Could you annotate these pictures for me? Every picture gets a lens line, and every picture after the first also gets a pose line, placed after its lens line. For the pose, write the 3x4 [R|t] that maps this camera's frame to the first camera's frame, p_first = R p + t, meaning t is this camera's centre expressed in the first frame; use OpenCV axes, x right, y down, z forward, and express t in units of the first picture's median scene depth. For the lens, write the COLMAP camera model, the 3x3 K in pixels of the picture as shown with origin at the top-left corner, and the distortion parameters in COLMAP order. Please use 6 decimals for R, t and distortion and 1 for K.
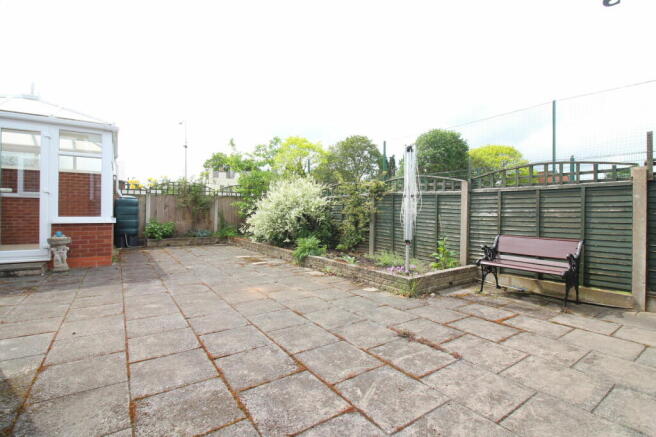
lens RADIAL K [[303.6, 0, 327.3], [0, 303.6, 216.8], [0, 0, 1]] dist [0.002374, -0.000207]
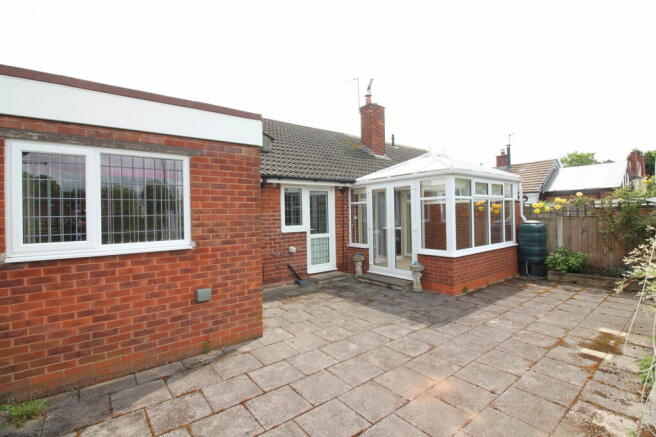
lens RADIAL K [[303.6, 0, 327.6], [0, 303.6, 216.1], [0, 0, 1]] dist [0.002374, -0.000207]
pose [[0.051819, -0.000335, -0.998656, 0.460559], [0.009654, 0.999953, 0.000166, -0.167276], [0.998610, -0.009650, 0.051820, 0.607350]]
